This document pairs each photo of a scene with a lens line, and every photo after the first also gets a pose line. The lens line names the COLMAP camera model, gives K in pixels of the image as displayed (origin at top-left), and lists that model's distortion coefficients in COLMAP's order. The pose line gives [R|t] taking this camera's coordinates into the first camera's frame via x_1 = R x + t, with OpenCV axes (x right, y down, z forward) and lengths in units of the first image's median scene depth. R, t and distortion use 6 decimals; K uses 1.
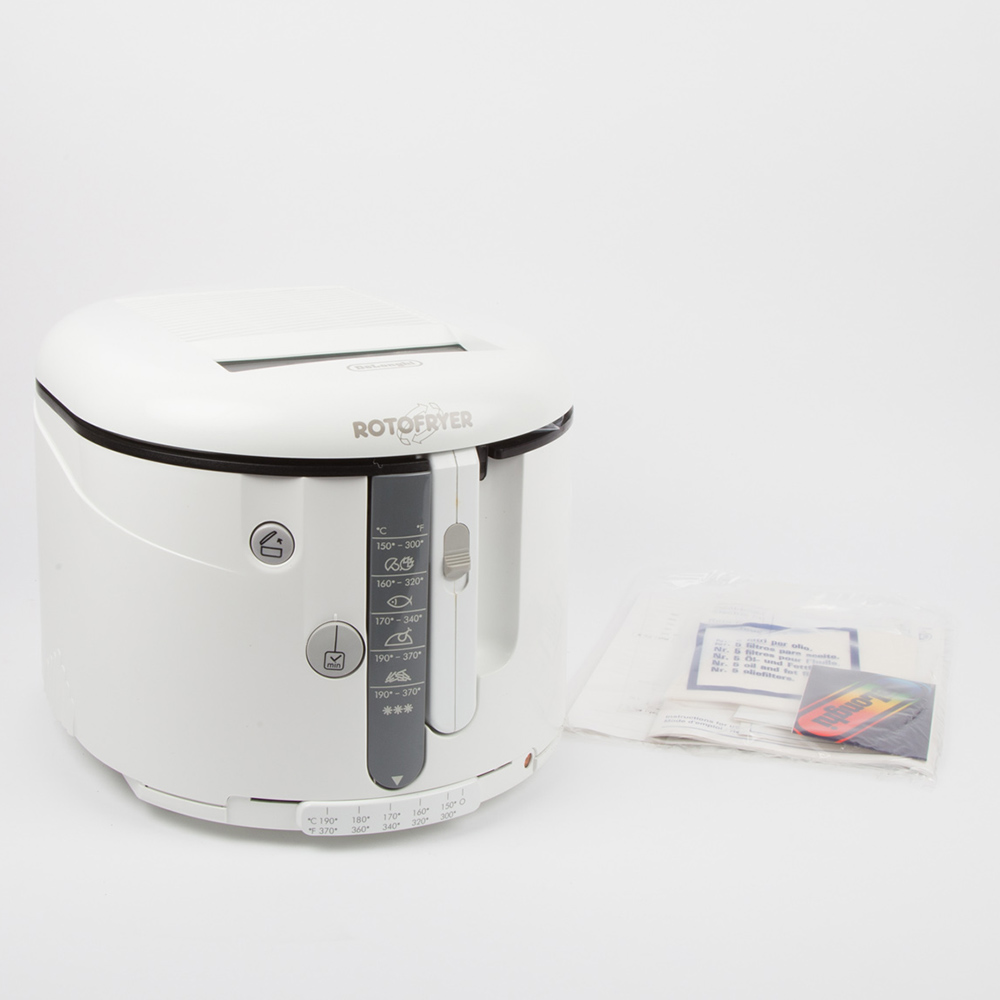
lens RADIAL K [[1509.2, 0, 444.5], [0, 1509.2, 499.1], [0, 0, 1]] dist [-0.056385, -0.047423]
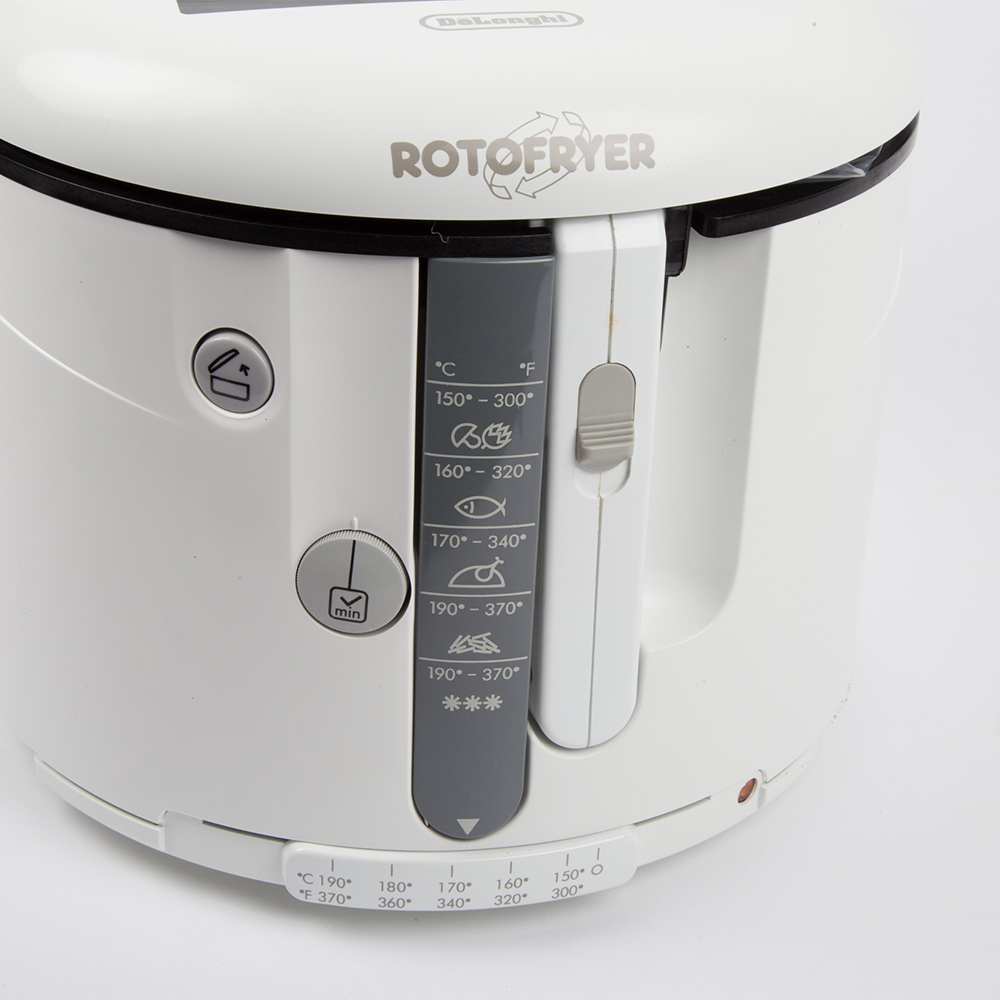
lens RADIAL K [[1889.3, 0, 516.2], [0, 1889.3, 500.0], [0, 0, 1]] dist [0.063465, -0.065927]
pose [[0.976761, 0.114644, -0.181093, 0.094664], [-0.079545, 0.978479, 0.190400, -0.054792], [0.199024, -0.171570, 0.964859, 0.388417]]
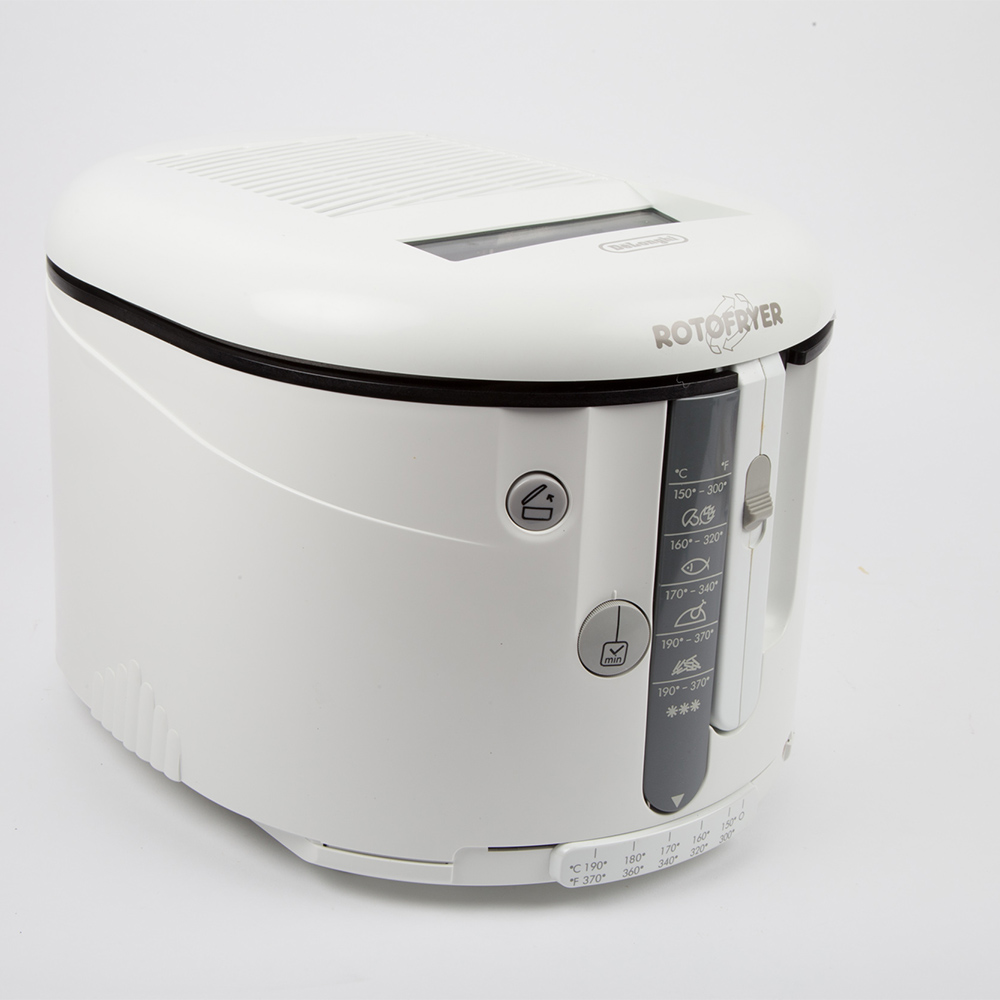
lens RADIAL K [[1669.6, 0, 500.0], [0, 1669.6, 500.0], [0, 0, 1]] dist [0.028834, 0.056041]
pose [[0.972362, -0.070735, 0.222505, -0.297603], [0.052562, 0.994858, 0.086568, -0.039427], [-0.227484, -0.072481, 0.971081, 0.228610]]
